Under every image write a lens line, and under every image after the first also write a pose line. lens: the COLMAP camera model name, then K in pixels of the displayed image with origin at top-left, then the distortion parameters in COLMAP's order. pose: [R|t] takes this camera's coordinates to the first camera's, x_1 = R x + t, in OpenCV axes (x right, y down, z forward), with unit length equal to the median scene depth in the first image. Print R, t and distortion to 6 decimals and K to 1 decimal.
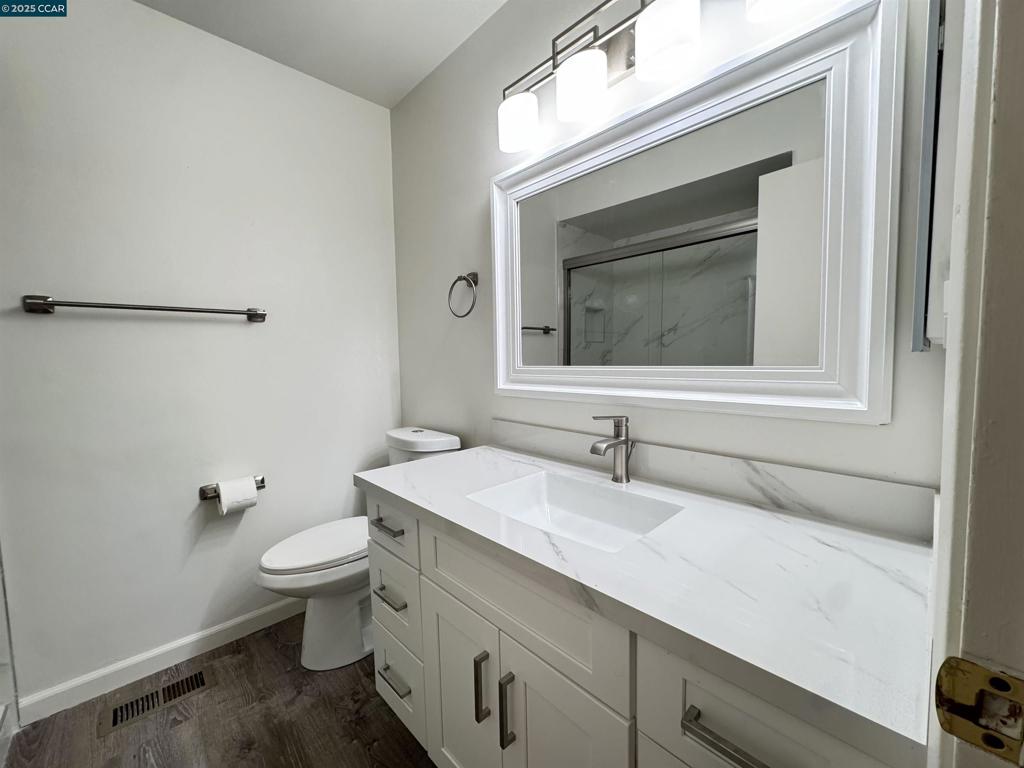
lens RADIAL K [[411.1, 0, 512.0], [0, 411.1, 384.0], [0, 0, 1]] dist [-0.002192, -0.000757]
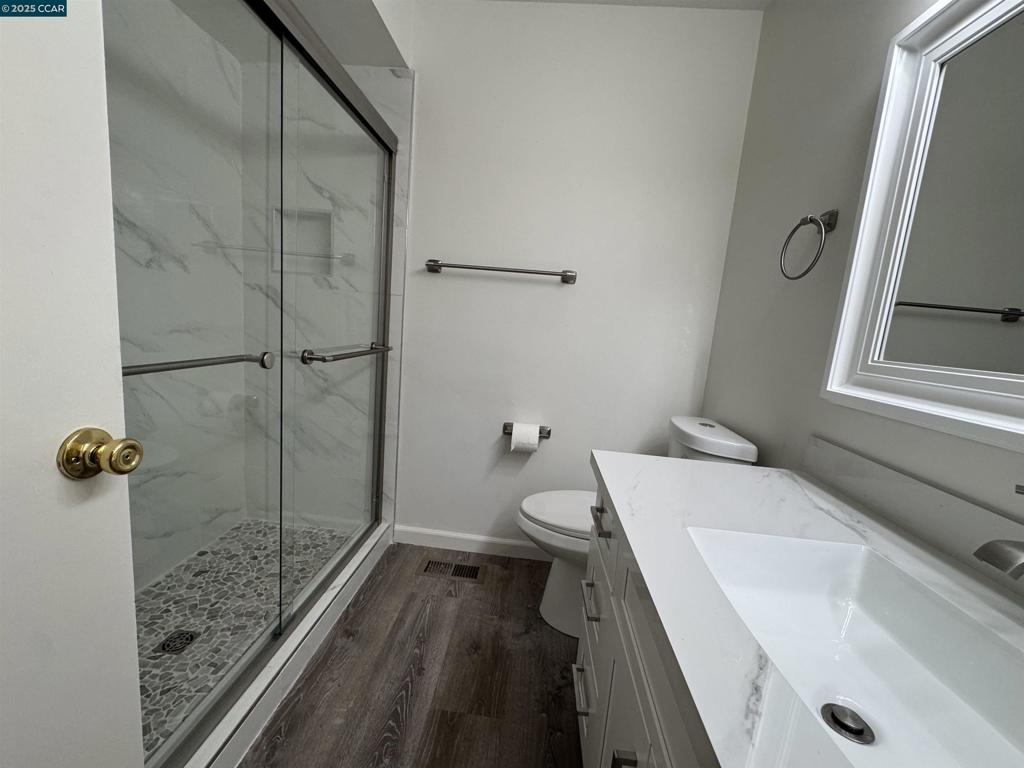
lens RADIAL K [[411.1, 0, 512.0], [0, 411.1, 384.0], [0, 0, 1]] dist [-0.002192, -0.000757]
pose [[0.662366, 0.186877, -0.725499, 0.106042], [-0.148750, 0.981915, 0.117120, -0.001264], [0.734265, 0.030342, 0.678184, 0.217795]]
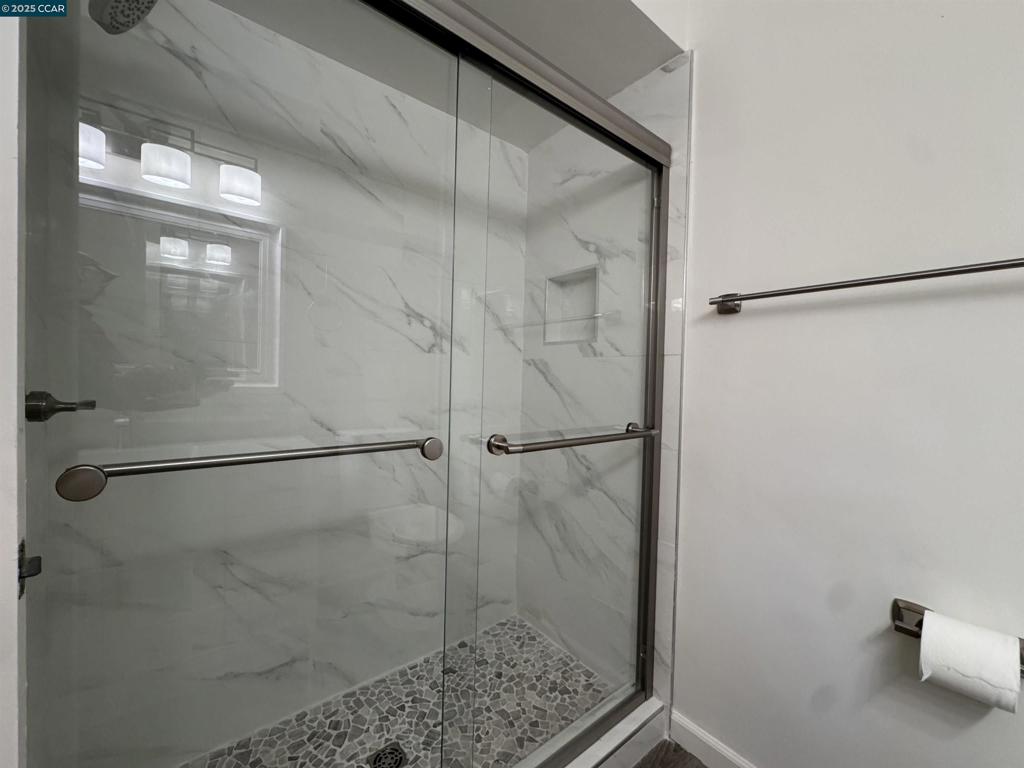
lens RADIAL K [[411.1, 0, 512.0], [0, 411.1, 384.0], [0, 0, 1]] dist [-0.002192, -0.000757]
pose [[-0.094529, 0.034729, -0.994916, -0.184991], [-0.091869, 0.994823, 0.043455, -0.013520], [0.991274, 0.095509, -0.090849, 0.548796]]
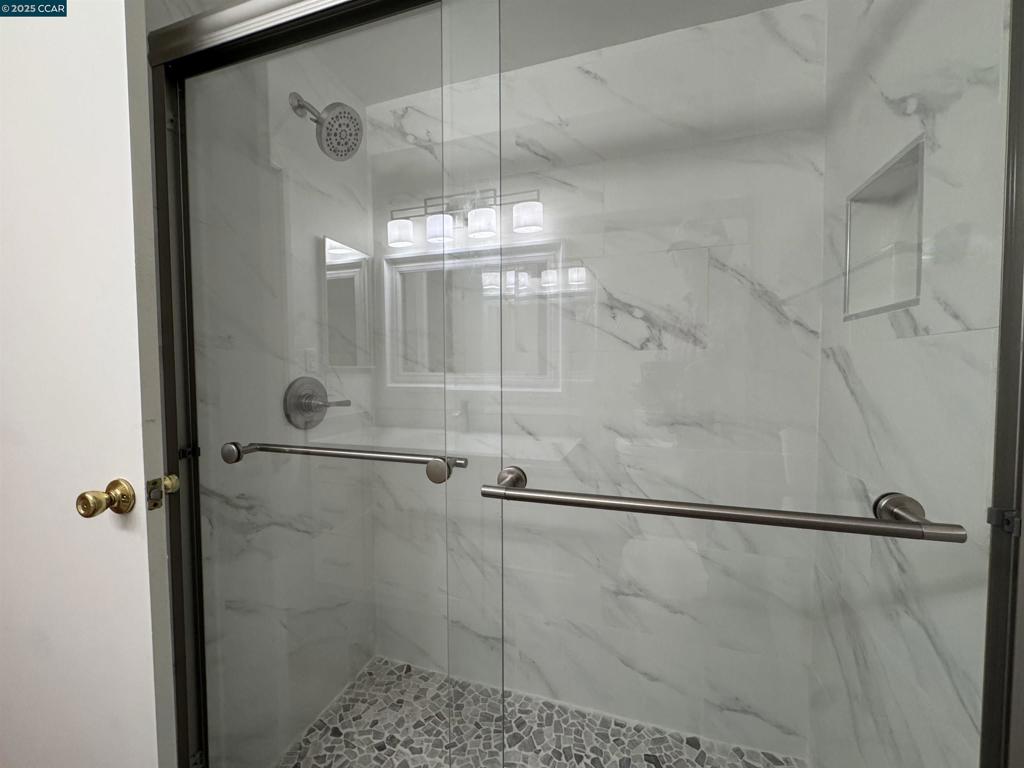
lens RADIAL K [[411.1, 0, 512.0], [0, 411.1, 384.0], [0, 0, 1]] dist [-0.002192, -0.000757]
pose [[-0.883213, 0.042945, -0.467002, -0.585834], [-0.008977, 0.994068, 0.108391, -0.047917], [0.468886, 0.099924, -0.877588, 0.860672]]
